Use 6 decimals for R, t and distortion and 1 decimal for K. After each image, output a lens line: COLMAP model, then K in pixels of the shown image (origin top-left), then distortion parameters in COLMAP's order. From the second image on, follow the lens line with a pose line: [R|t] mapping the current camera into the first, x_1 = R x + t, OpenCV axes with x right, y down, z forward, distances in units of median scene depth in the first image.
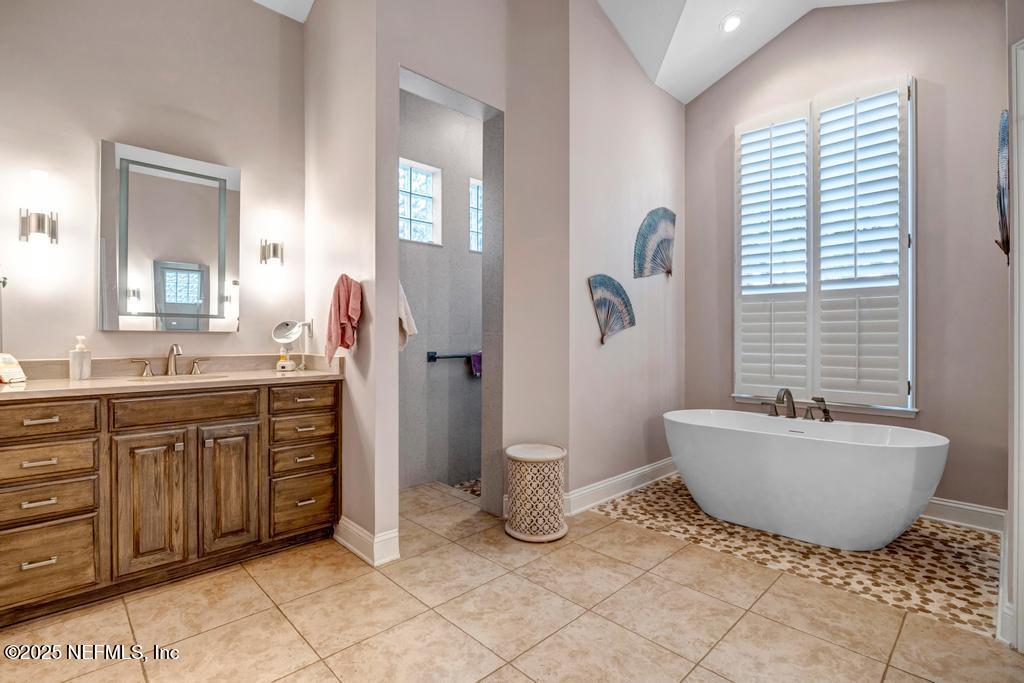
lens RADIAL K [[480.9, 0, 512.0], [0, 480.9, 341.5], [0, 0, 1]] dist [-0.011487, 0.000498]
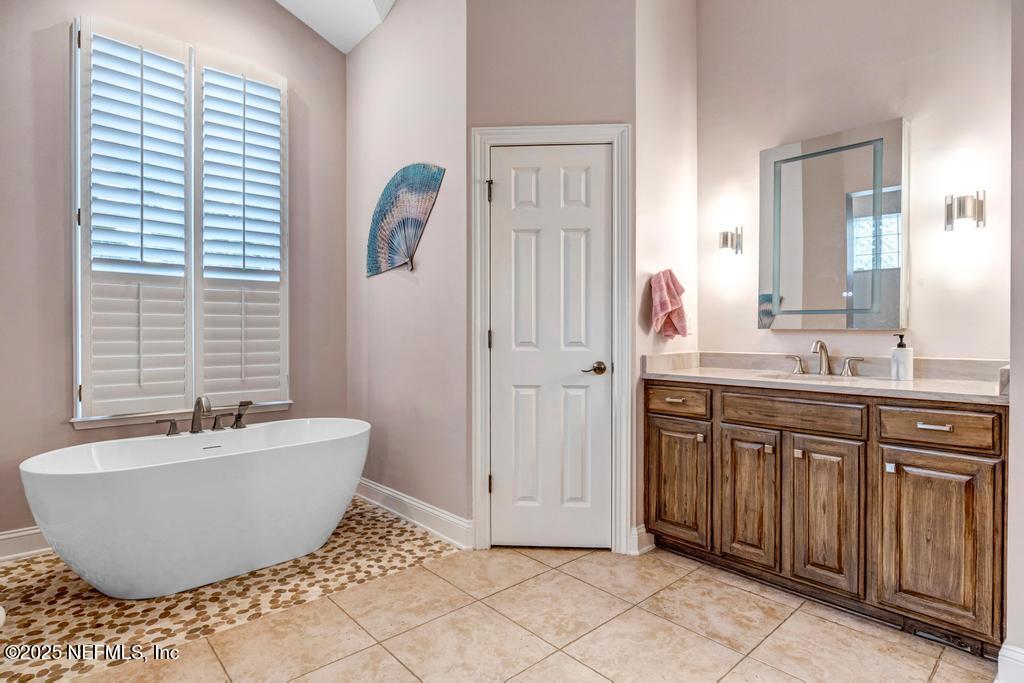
lens RADIAL K [[531.4, 0, 508.1], [0, 531.4, 337.8], [0, 0, 1]] dist [-0.005987, -0.001788]
pose [[0.032705, -0.009688, 0.999418, -0.358993], [0.005980, 0.999937, 0.009498, -0.006539], [-0.999447, 0.005666, 0.032761, 0.551777]]
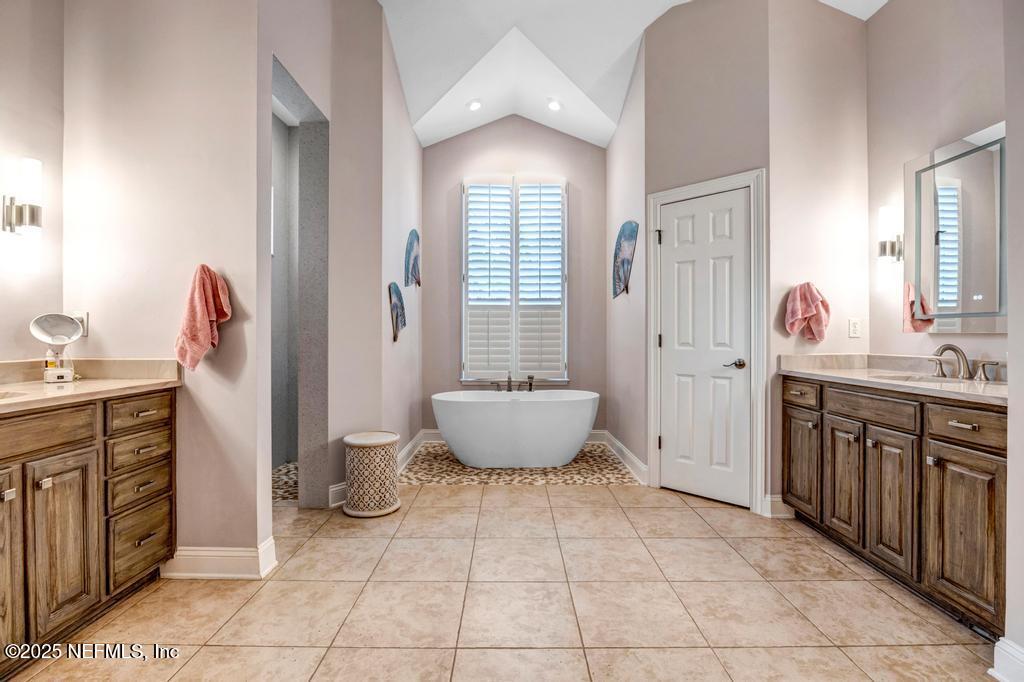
lens RADIAL K [[468.7, 0, 510.8], [0, 468.7, 338.1], [0, 0, 1]] dist [-0.011942, -0.000266]
pose [[0.692525, -0.003084, 0.721387, -0.553214], [0.004362, 0.999990, 0.000088, -0.003646], [-0.721380, 0.003086, 0.692532, 0.006232]]
